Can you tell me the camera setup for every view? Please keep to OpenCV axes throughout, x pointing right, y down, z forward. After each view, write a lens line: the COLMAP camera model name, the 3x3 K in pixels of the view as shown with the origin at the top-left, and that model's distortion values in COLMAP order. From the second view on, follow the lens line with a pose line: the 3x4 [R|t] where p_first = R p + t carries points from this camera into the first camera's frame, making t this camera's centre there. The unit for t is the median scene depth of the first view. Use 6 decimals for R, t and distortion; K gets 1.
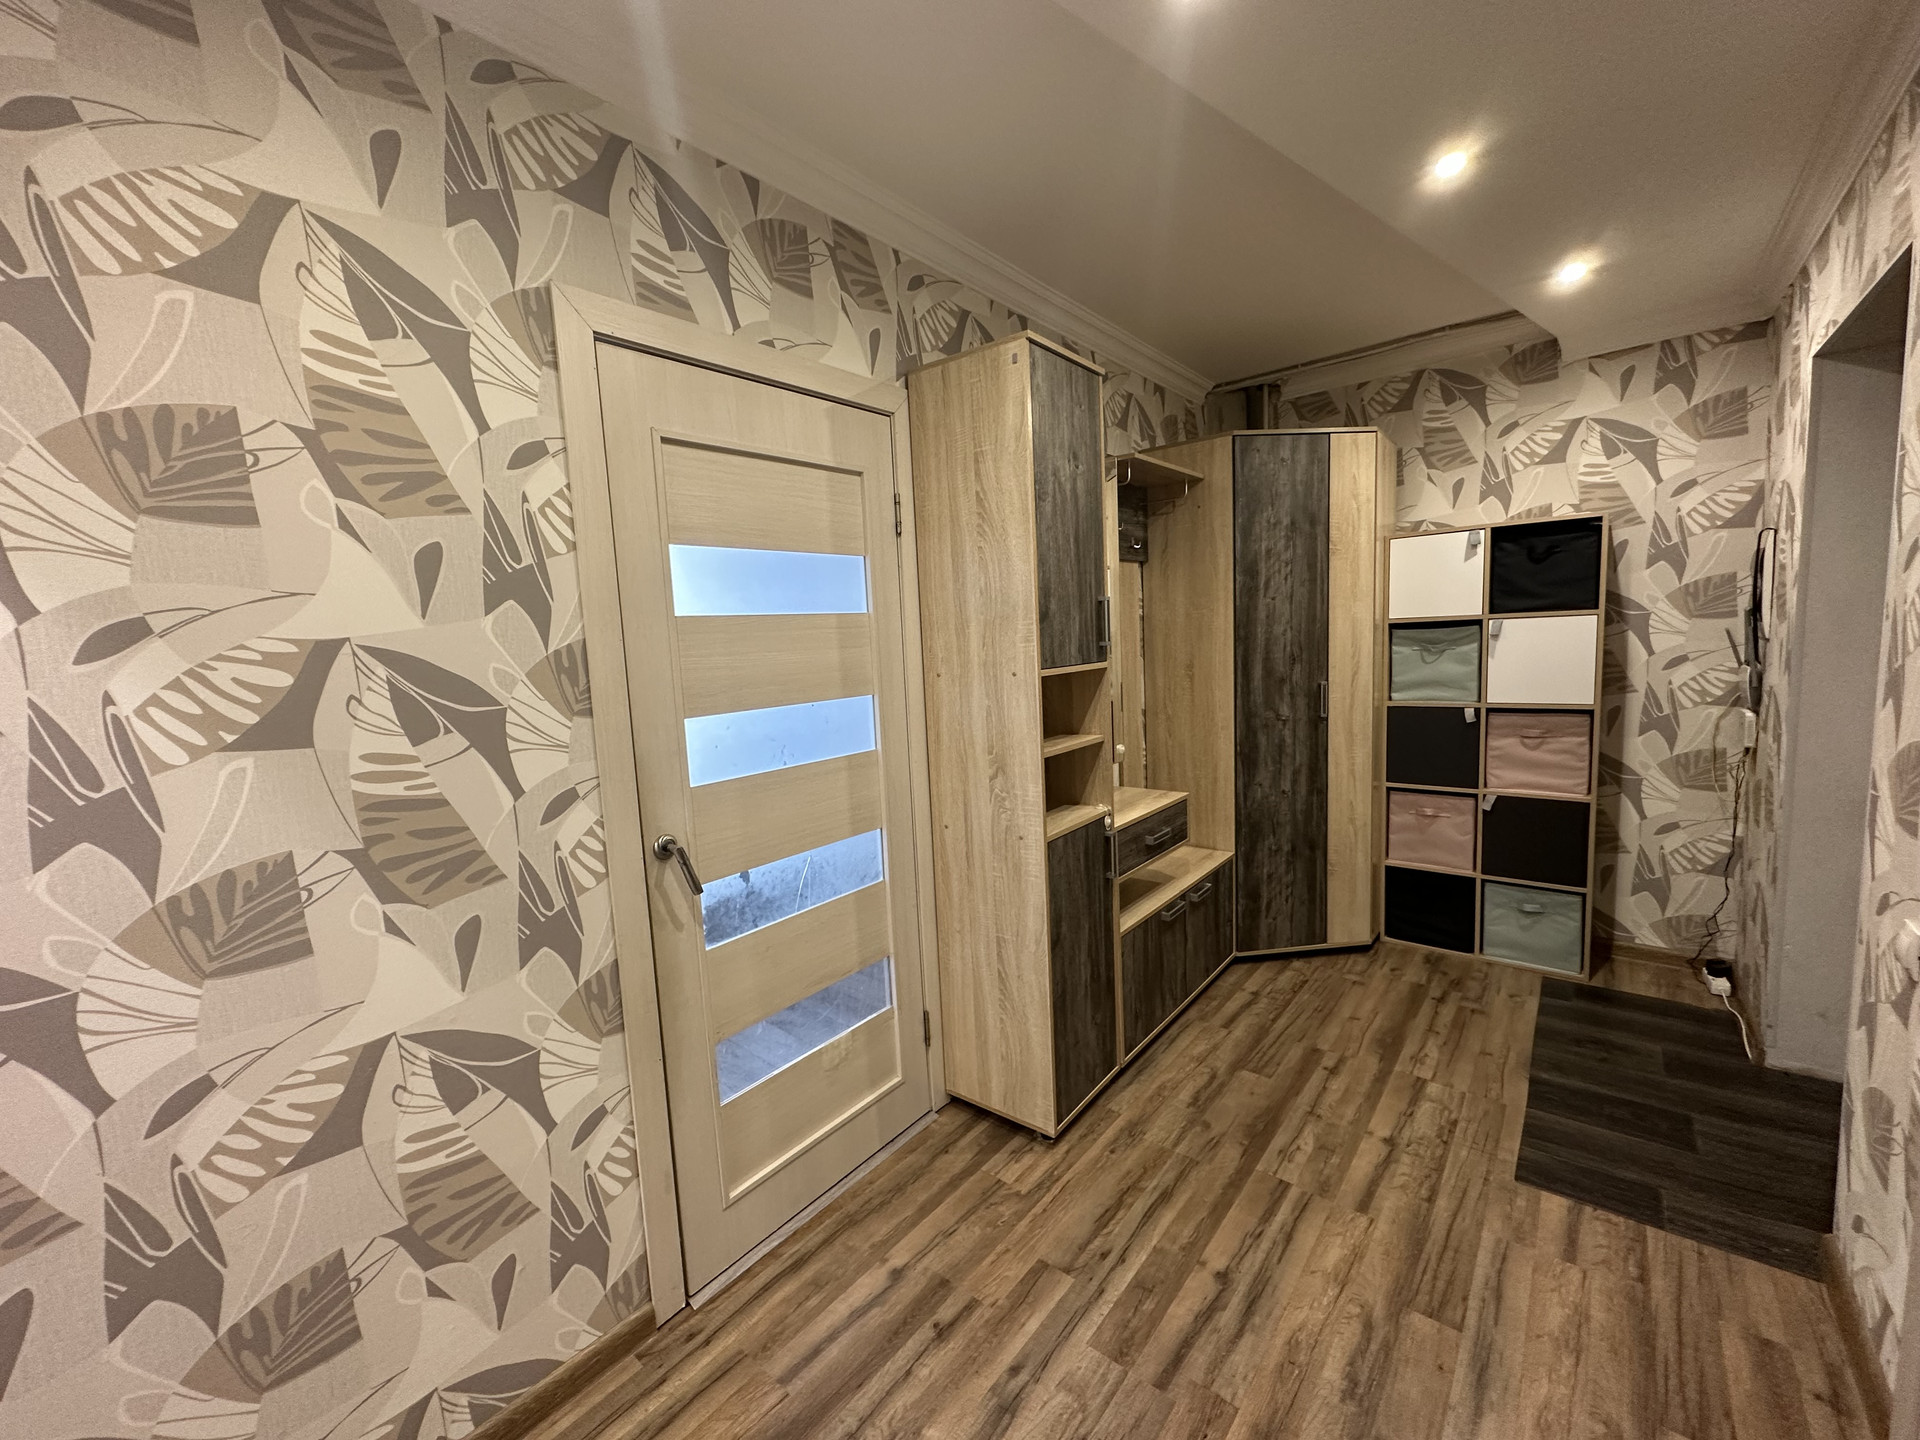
lens RADIAL K [[763.0, 0, 959.1], [0, 763.0, 720.3], [0, 0, 1]] dist [-0.001124, -0.000724]
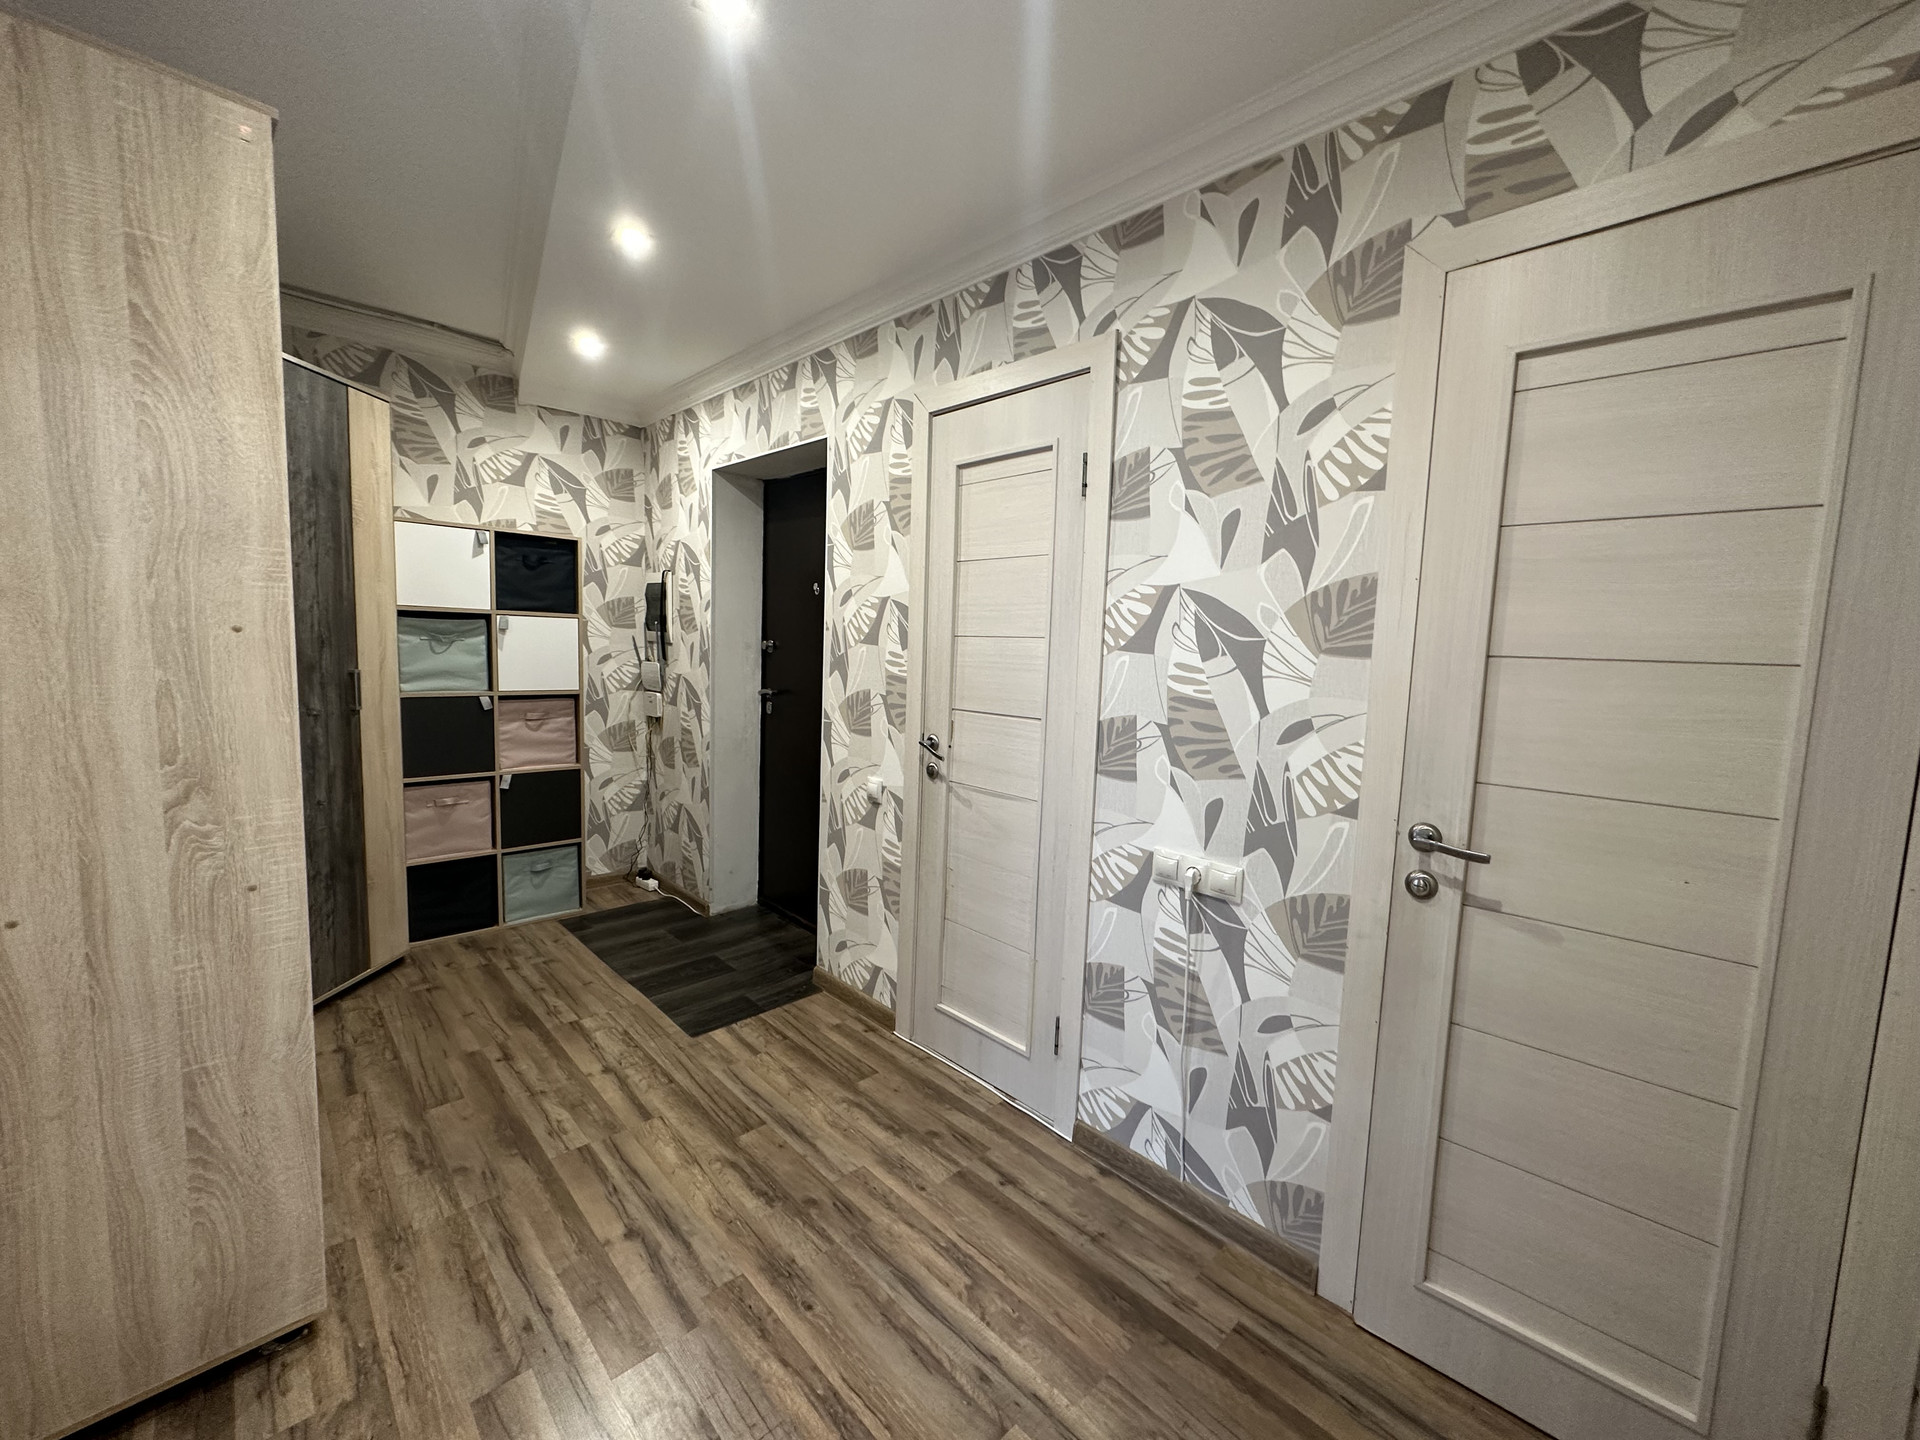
lens RADIAL K [[763.0, 0, 960.9], [0, 763.0, 719.7], [0, 0, 1]] dist [-0.001124, -0.000724]
pose [[0.099948, -0.046477, 0.993907, -0.358394], [0.068340, 0.996870, 0.039743, 0.021658], [-0.992643, 0.063952, 0.102811, 0.251944]]
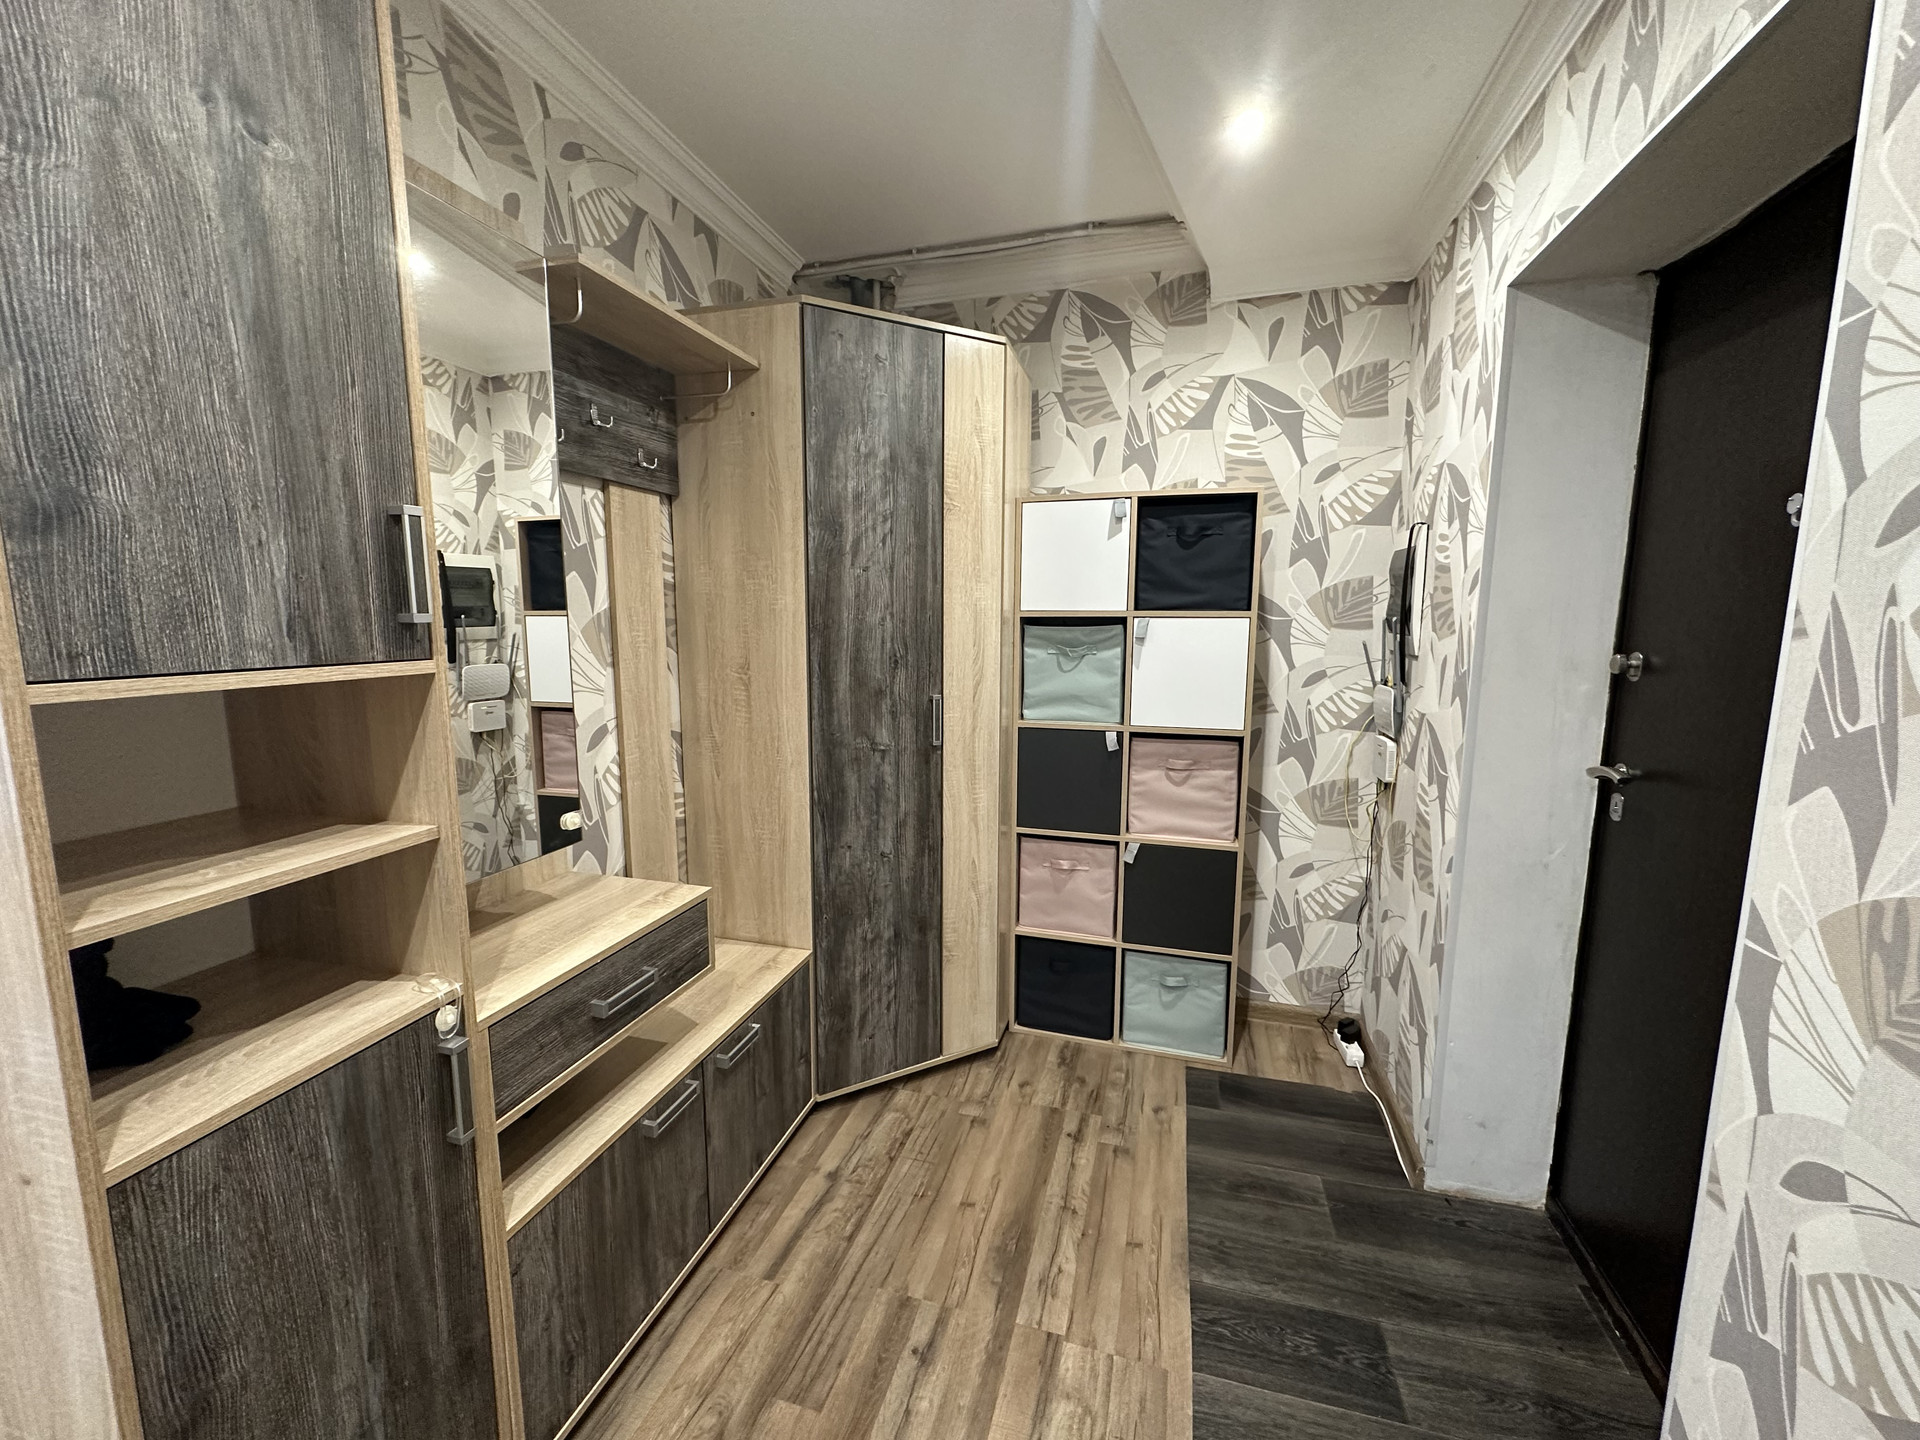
lens RADIAL K [[763.0, 0, 959.5], [0, 763.0, 720.0], [0, 0, 1]] dist [-0.001124, -0.000724]
pose [[0.914819, -0.001388, 0.403861, 0.239281], [-0.004311, 0.999904, 0.013203, -0.040927], [-0.403841, -0.013820, 0.914725, 0.392381]]
